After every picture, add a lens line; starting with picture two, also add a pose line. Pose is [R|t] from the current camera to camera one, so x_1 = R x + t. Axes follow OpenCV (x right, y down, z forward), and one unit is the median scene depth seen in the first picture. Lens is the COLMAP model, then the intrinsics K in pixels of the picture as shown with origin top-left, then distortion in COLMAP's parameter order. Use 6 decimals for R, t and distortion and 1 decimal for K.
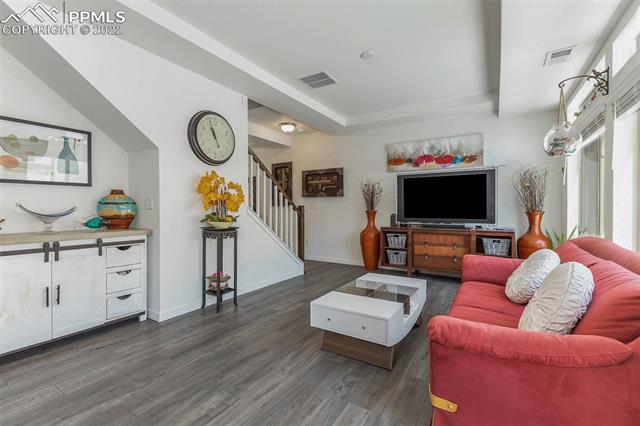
lens RADIAL K [[287.2, 0, 315.8], [0, 287.2, 213.0], [0, 0, 1]] dist [-0.001617, 0.000803]
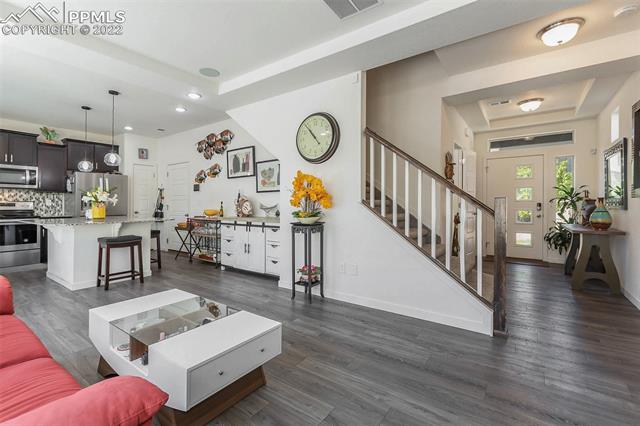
lens RADIAL K [[287.2, 0, 316.6], [0, 287.2, 199.8], [0, 0, 1]] dist [-0.001617, 0.000803]
pose [[-0.076644, -0.029803, -0.996613, 0.494318], [-0.010173, 0.999525, -0.029107, 0.001608], [0.997007, 0.007908, -0.076911, 0.774869]]
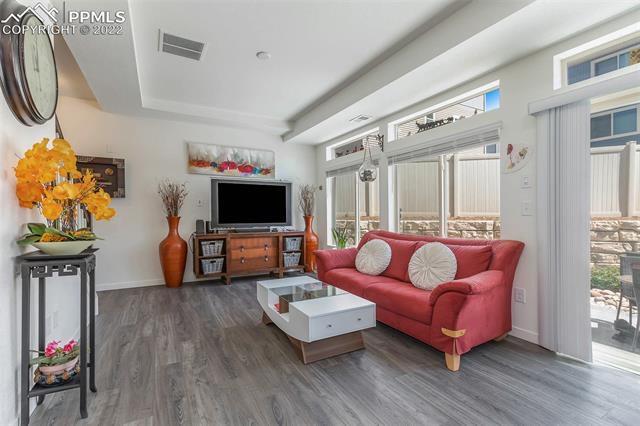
lens RADIAL K [[287.2, 0, 317.2], [0, 287.2, 215.7], [0, 0, 1]] dist [-0.001617, 0.000803]
pose [[0.486065, -0.007190, 0.873893, -0.386409], [0.014391, 0.999896, 0.000222, -0.005613], [-0.873804, 0.012469, 0.486118, 0.251929]]
